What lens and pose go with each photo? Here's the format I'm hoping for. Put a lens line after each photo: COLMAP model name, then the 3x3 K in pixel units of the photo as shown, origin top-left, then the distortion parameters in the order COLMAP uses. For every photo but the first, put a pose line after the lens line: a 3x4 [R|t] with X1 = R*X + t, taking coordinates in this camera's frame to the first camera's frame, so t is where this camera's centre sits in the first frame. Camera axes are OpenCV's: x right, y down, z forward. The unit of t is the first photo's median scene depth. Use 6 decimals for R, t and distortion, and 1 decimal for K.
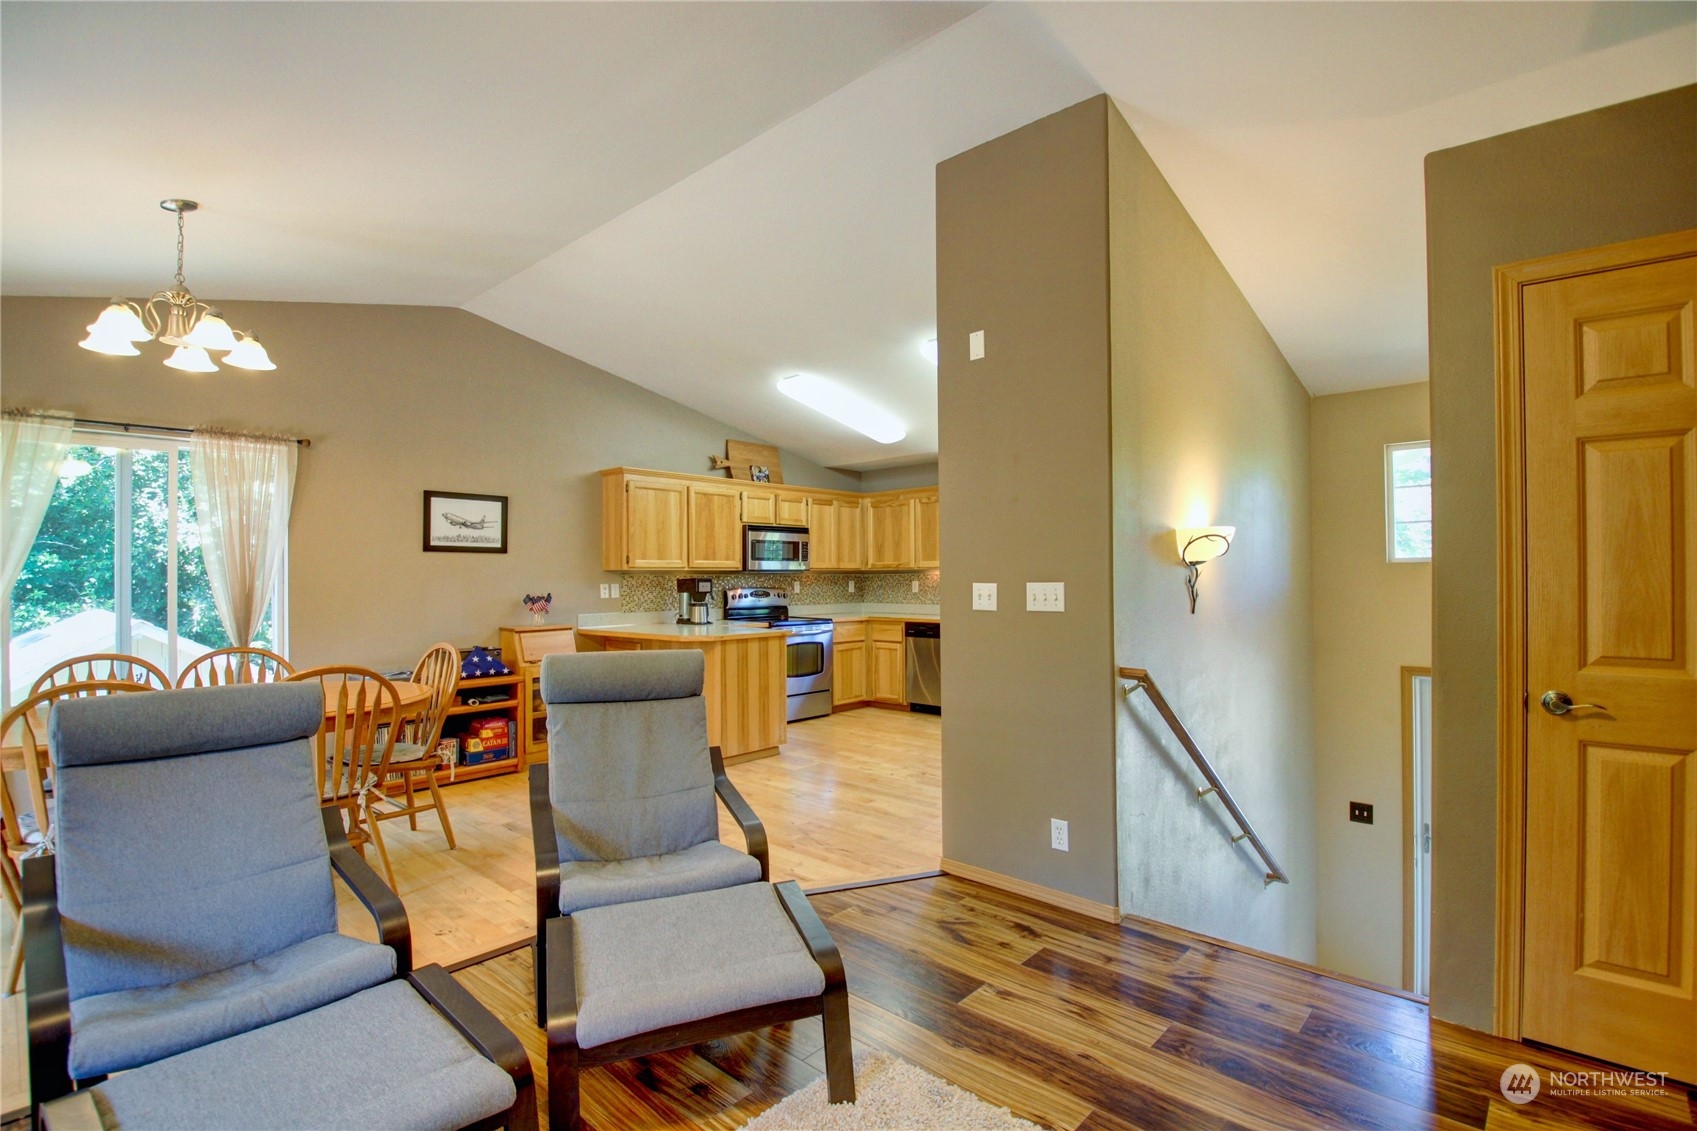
lens RADIAL K [[801.5, 0, 848.5], [0, 801.5, 565.5], [0, 0, 1]] dist [-0.001591, -0.000402]
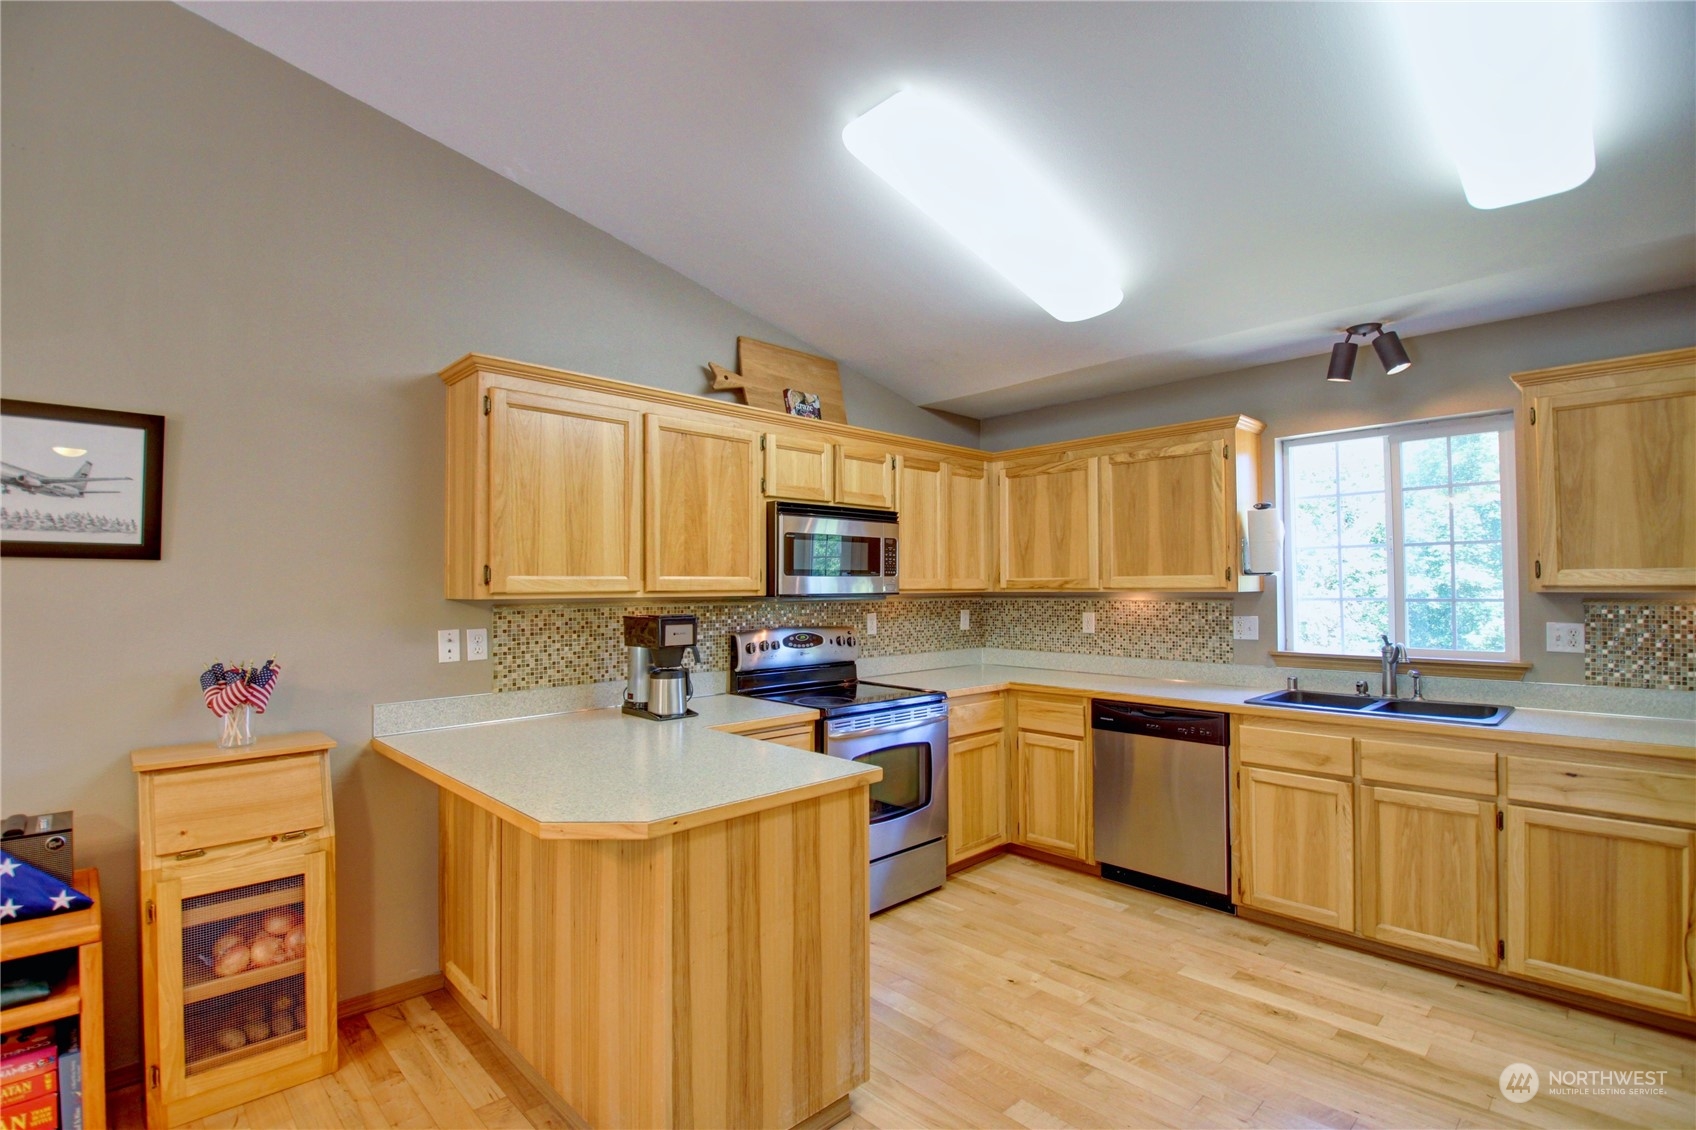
lens RADIAL K [[801.0, 0, 848.0], [0, 801.0, 565.0], [0, 0, 1]] dist [-0.001591, -0.000402]
pose [[0.998049, -0.000210, -0.062430, -0.051609], [-0.000610, 0.999914, -0.013121, -0.006194], [0.062427, 0.013133, 0.997963, 0.507921]]
